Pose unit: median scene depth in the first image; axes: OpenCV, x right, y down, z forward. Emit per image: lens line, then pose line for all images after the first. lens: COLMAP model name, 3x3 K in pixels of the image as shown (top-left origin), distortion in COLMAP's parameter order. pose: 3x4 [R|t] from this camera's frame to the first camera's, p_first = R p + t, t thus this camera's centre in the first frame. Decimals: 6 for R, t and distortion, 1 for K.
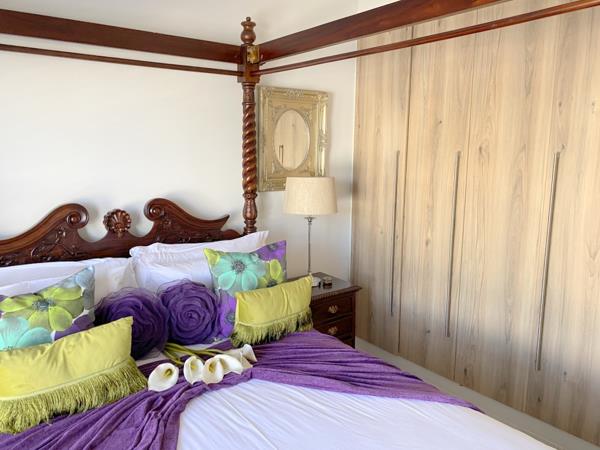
lens RADIAL K [[475.8, 0, 299.4], [0, 475.8, 226.5], [0, 0, 1]] dist [0.015213, 0.002744]
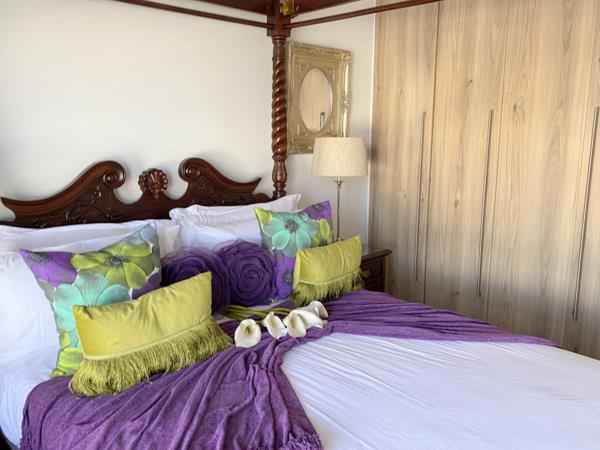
lens RADIAL K [[501.5, 0, 299.5], [0, 501.5, 225.0], [0, 0, 1]] dist [0.053390, -0.041977]
pose [[0.991265, -0.023650, 0.129748, -0.226927], [0.021612, 0.999620, 0.017093, 0.062039], [-0.130103, -0.014140, 0.991400, -0.004081]]
